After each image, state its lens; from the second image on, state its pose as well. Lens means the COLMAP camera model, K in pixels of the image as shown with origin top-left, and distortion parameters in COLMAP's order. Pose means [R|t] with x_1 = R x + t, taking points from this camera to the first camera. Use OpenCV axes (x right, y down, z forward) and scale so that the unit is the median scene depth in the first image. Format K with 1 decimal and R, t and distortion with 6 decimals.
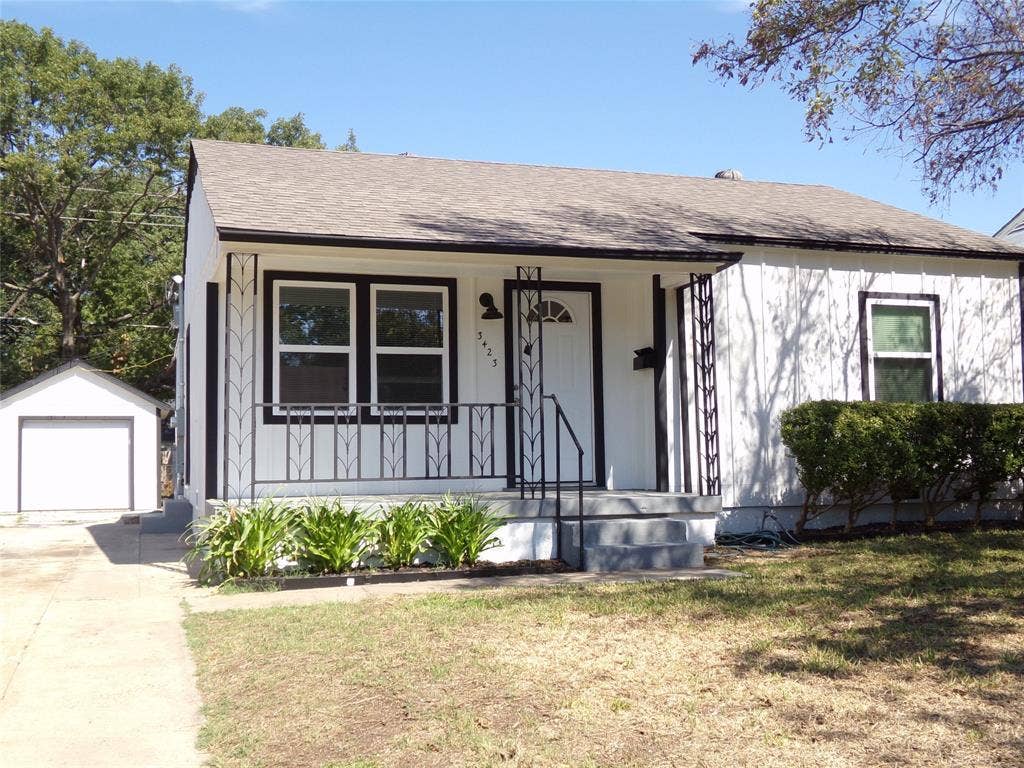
lens RADIAL K [[1073.0, 0, 512.0], [0, 1073.0, 384.0], [0, 0, 1]] dist [-0.004416, 0.011818]
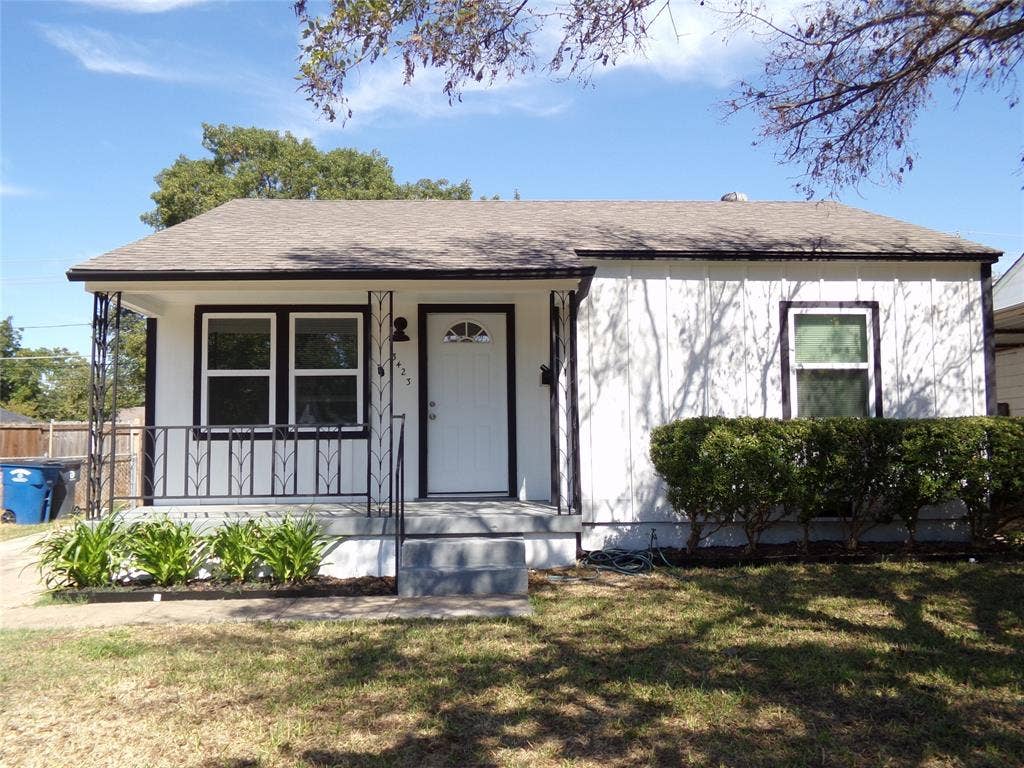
lens RADIAL K [[805.3, 0, 512.0], [0, 805.3, 384.0], [0, 0, 1]] dist [0.008286, -0.001939]
pose [[0.963962, -0.013977, -0.265673, 0.289429], [0.013741, 0.999902, -0.002748, -0.013275], [0.265685, -0.001002, 0.964059, 0.238116]]
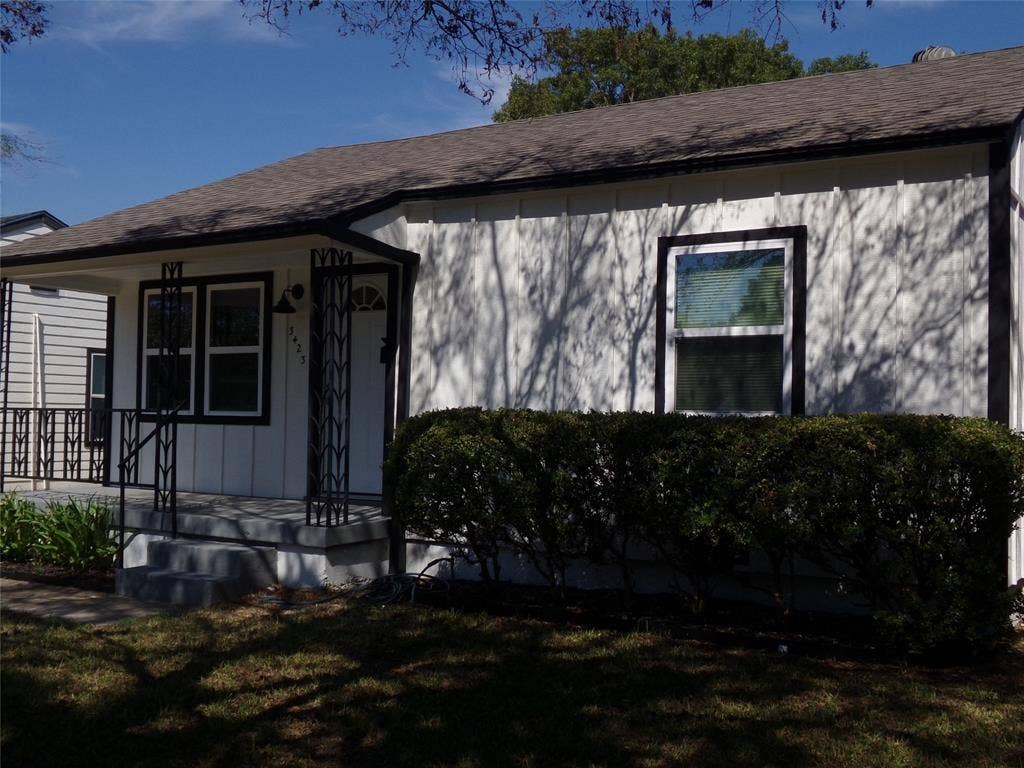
lens RADIAL K [[1143.5, 0, 529.3], [0, 1143.5, 385.5], [0, 0, 1]] dist [0.127709, -0.536076]
pose [[0.637801, 0.002403, -0.770197, 0.833620], [0.029594, 0.999180, 0.027624, -0.018459], [0.769632, -0.040412, 0.637207, 0.502072]]
